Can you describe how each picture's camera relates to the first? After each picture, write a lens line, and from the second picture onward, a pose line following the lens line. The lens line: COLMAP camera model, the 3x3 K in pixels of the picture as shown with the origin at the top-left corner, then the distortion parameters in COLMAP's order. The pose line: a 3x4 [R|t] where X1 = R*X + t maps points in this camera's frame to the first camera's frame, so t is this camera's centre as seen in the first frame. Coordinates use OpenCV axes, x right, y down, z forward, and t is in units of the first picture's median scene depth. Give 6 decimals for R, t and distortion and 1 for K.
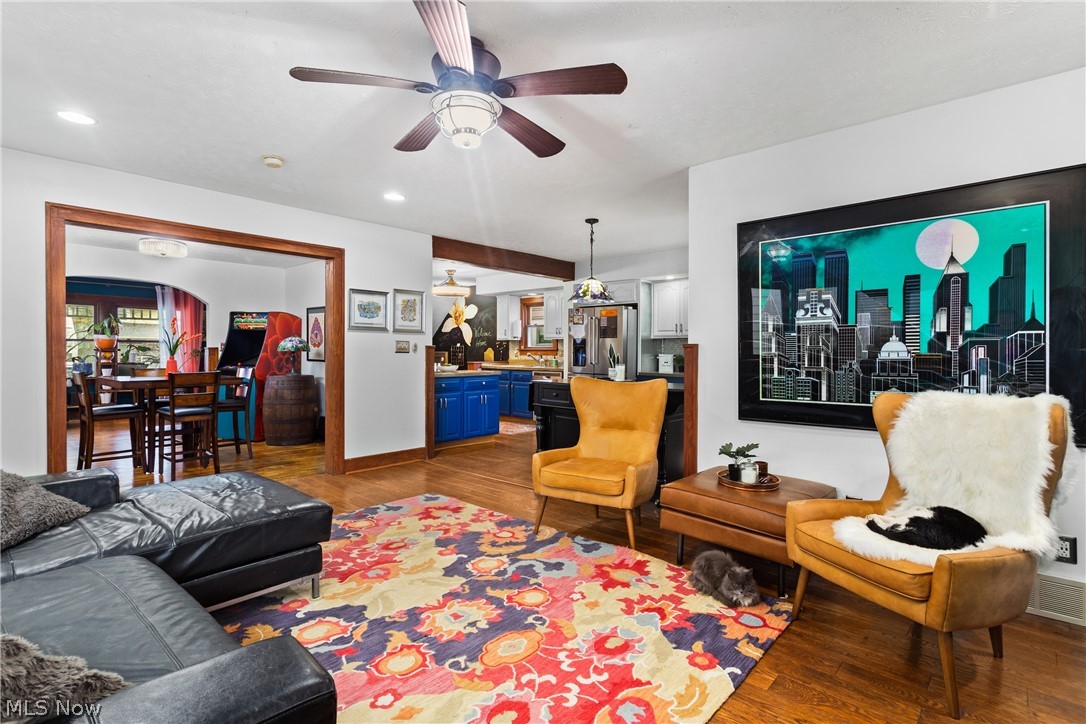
lens RADIAL K [[524.7, 0, 538.4], [0, 524.7, 354.3], [0, 0, 1]] dist [-0.003087, 0.003039]
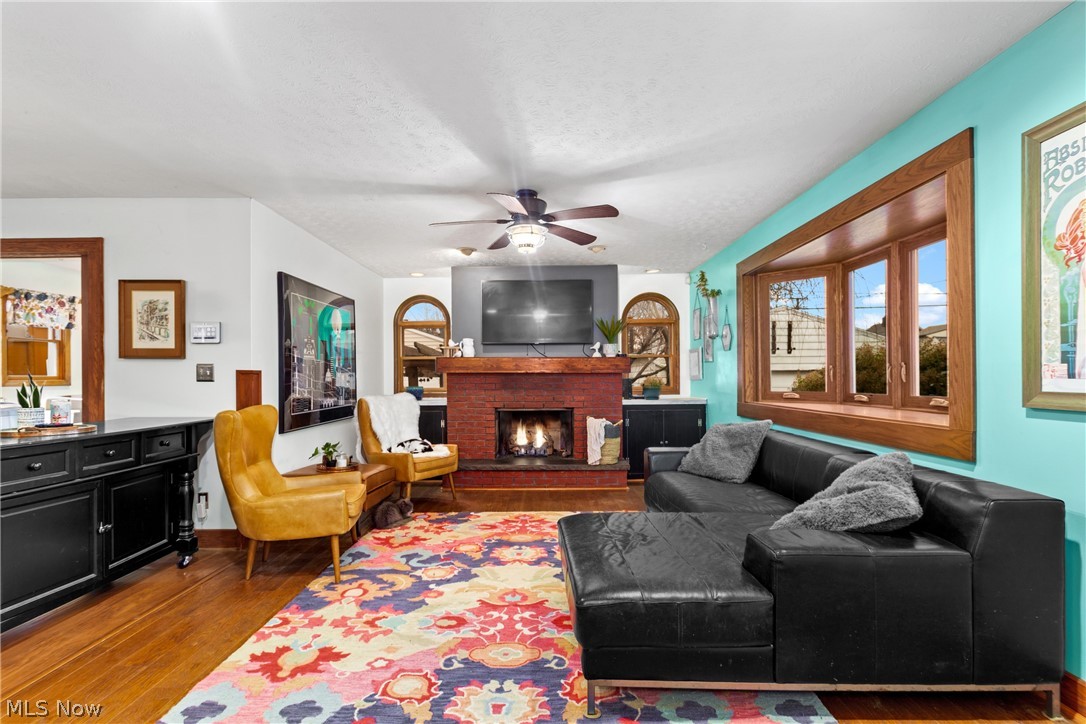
lens RADIAL K [[524.7, 0, 543.0], [0, 524.7, 373.7], [0, 0, 1]] dist [-0.003087, 0.003039]
pose [[-0.674805, 0.006048, 0.737972, -0.880851], [0.007811, 0.999969, -0.001053, -0.007764], [-0.737955, 0.005054, -0.674831, 1.317568]]
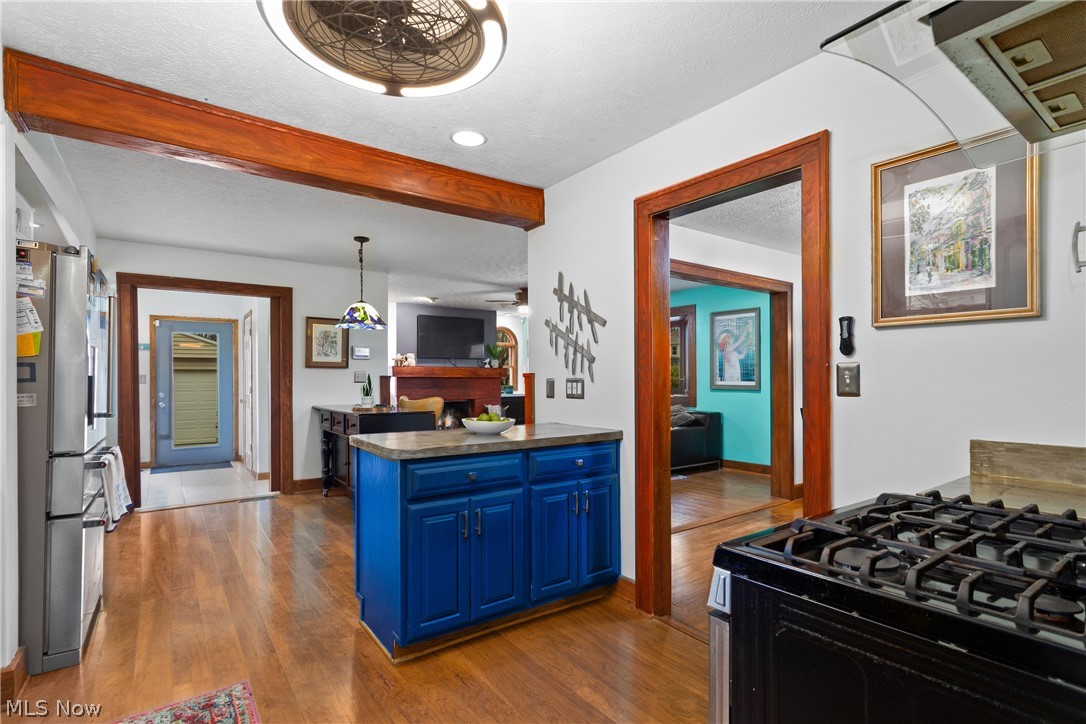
lens RADIAL K [[524.7, 0, 550.9], [0, 524.7, 368.2], [0, 0, 1]] dist [-0.003087, 0.003039]
pose [[-0.983433, 0.002957, 0.181246, -0.566631], [0.000713, 0.999922, -0.012442, -0.024172], [-0.181269, -0.012107, -0.983359, 2.682886]]
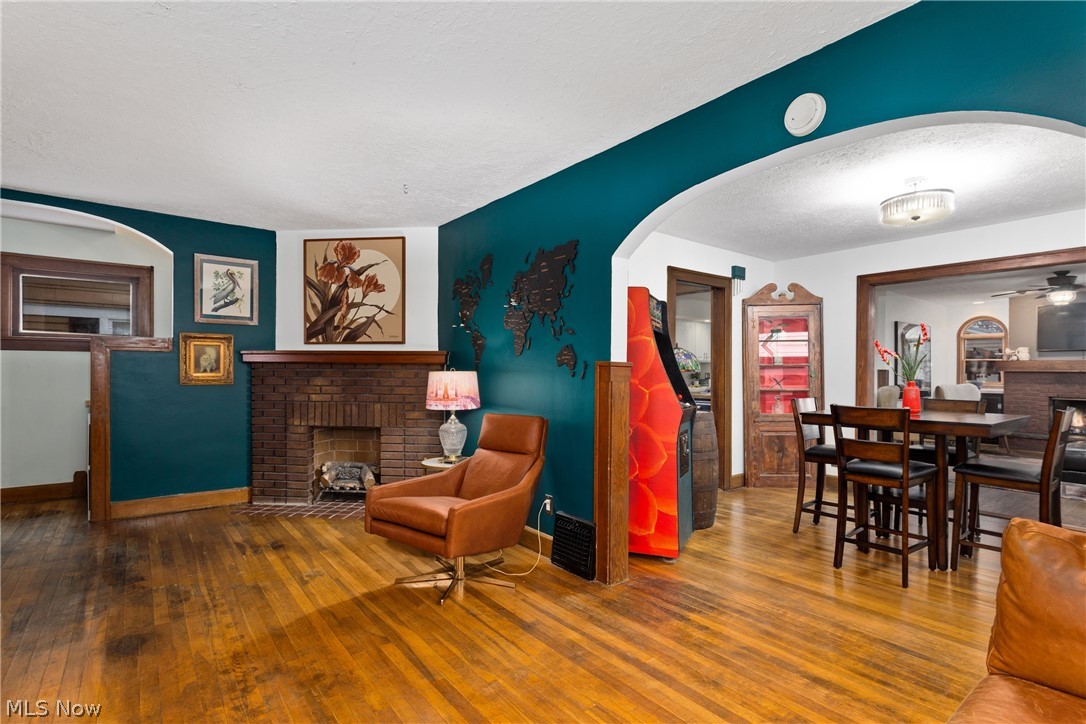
lens RADIAL K [[524.7, 0, 544.6], [0, 524.7, 371.6], [0, 0, 1]] dist [-0.003087, 0.003039]
pose [[0.162617, -0.002658, 0.986686, -2.227939], [-0.002029, 0.999993, 0.003028, -0.016152], [-0.986687, -0.002494, 0.162610, 2.146978]]
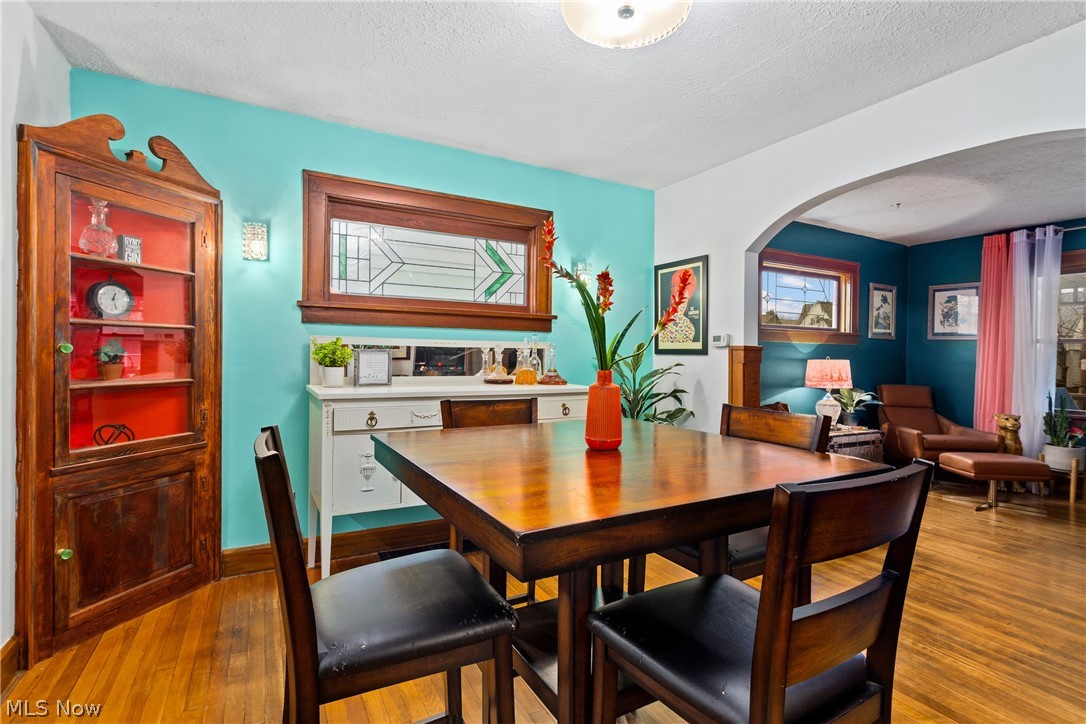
lens RADIAL K [[524.7, 0, 537.3], [0, 524.7, 360.6], [0, 0, 1]] dist [-0.003087, 0.003039]
pose [[-0.315520, 0.001108, -0.948918, -0.683258], [-0.020207, 0.999765, 0.007887, -0.004851], [0.948704, 0.021664, -0.315423, 1.687071]]
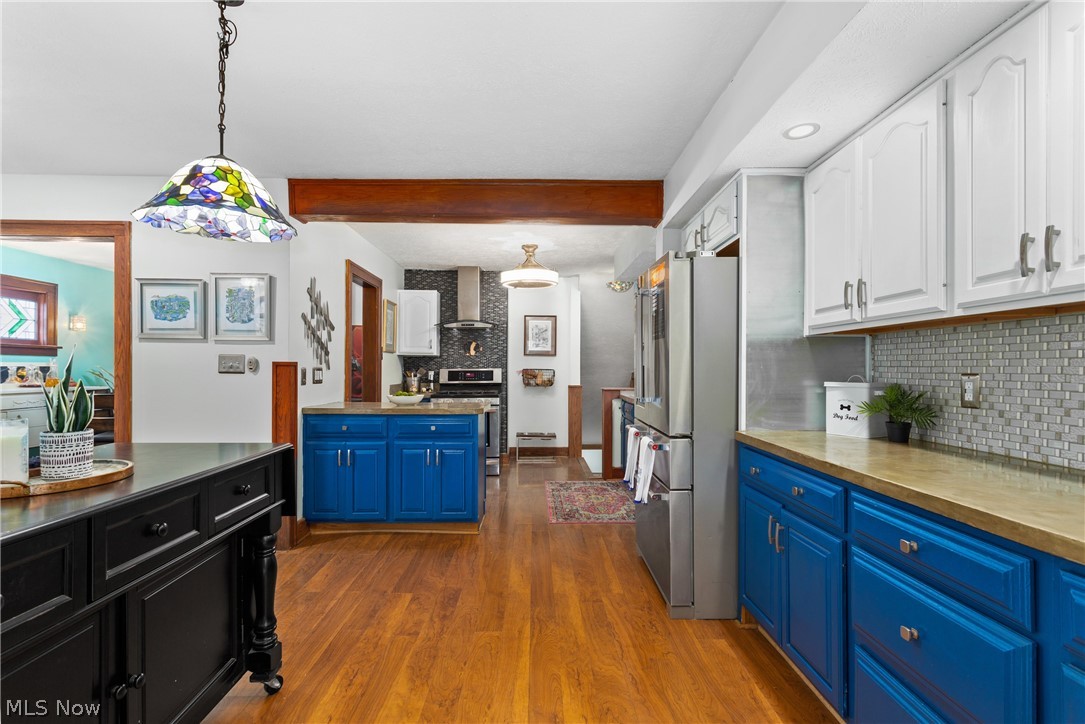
lens RADIAL K [[524.2, 0, 546.3], [0, 524.2, 373.0], [0, 0, 1]] dist [-0.003087, 0.003039]
pose [[0.695468, 0.005402, -0.718536, 0.714856], [-0.006012, 0.999980, 0.001699, -0.011331], [0.718532, 0.003138, 0.695487, 1.334959]]
